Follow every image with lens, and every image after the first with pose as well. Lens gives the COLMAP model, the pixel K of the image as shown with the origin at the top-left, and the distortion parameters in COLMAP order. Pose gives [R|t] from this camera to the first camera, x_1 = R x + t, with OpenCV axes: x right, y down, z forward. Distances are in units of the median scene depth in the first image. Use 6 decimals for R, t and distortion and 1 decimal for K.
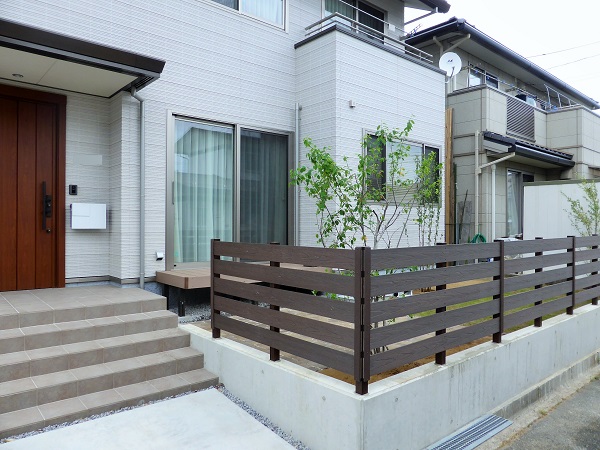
lens RADIAL K [[440.8, 0, 300.0], [0, 440.8, 225.0], [0, 0, 1]] dist [-0.026358, 0.005985]
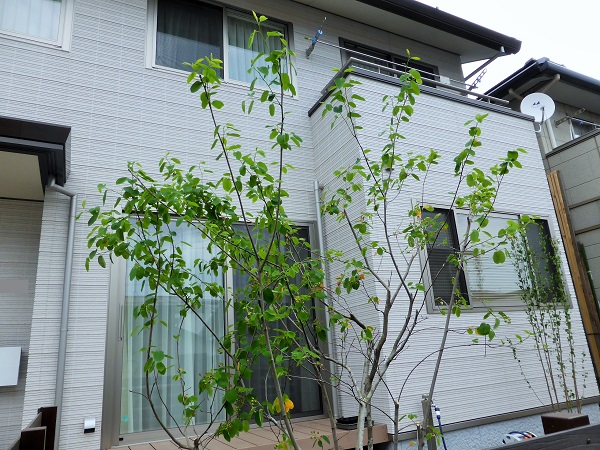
lens RADIAL K [[440.8, 0, 300.0], [0, 440.8, 225.0], [0, 0, 1]] dist [-0.026358, 0.005985]
pose [[0.964309, -0.140840, -0.224214, 0.104085], [0.071797, 0.954158, -0.290564, -0.000165], [0.254858, 0.264096, 0.930215, 0.292870]]
